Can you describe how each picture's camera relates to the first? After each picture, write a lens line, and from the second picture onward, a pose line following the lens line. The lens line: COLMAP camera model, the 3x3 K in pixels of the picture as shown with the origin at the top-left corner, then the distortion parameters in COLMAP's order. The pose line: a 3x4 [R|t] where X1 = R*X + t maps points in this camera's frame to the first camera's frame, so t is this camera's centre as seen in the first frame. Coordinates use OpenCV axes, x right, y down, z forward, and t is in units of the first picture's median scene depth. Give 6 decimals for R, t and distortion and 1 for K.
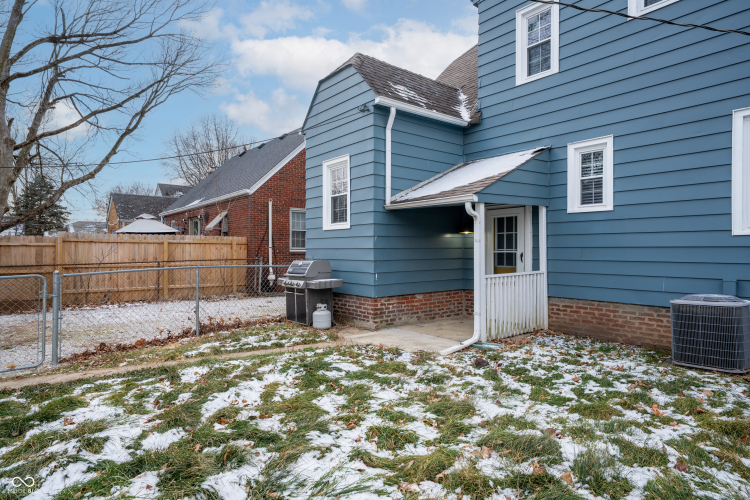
lens RADIAL K [[439.1, 0, 375.0], [0, 439.1, 250.0], [0, 0, 1]] dist [0.002876, -0.000143]
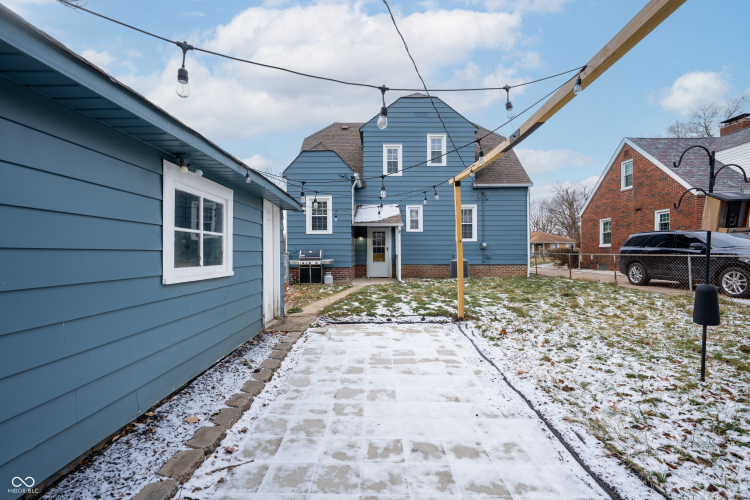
lens RADIAL K [[344.3, 0, 375.0], [0, 344.3, 250.0], [0, 0, 1]] dist [0.001232, 0.000246]
pose [[0.614768, 0.002015, 0.788706, -1.228049], [0.005000, 0.999967, -0.006452, 0.034877], [-0.788692, 0.007910, 0.614737, -0.098649]]
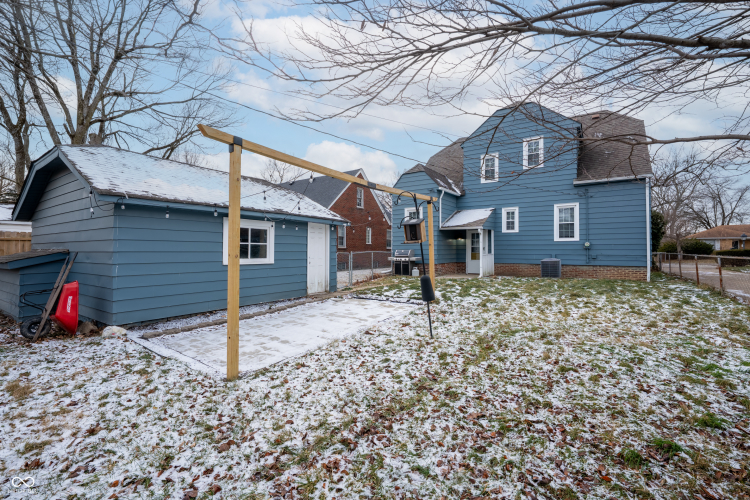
lens RADIAL K [[333.2, 0, 375.0], [0, 333.2, 250.0], [0, 0, 1]] dist [-0.001722, -0.000030]
pose [[0.954253, 0.000256, 0.299000, -0.931424], [0.000092, 0.999999, -0.001149, 0.027628], [-0.299000, 0.001123, 0.954252, -0.753839]]
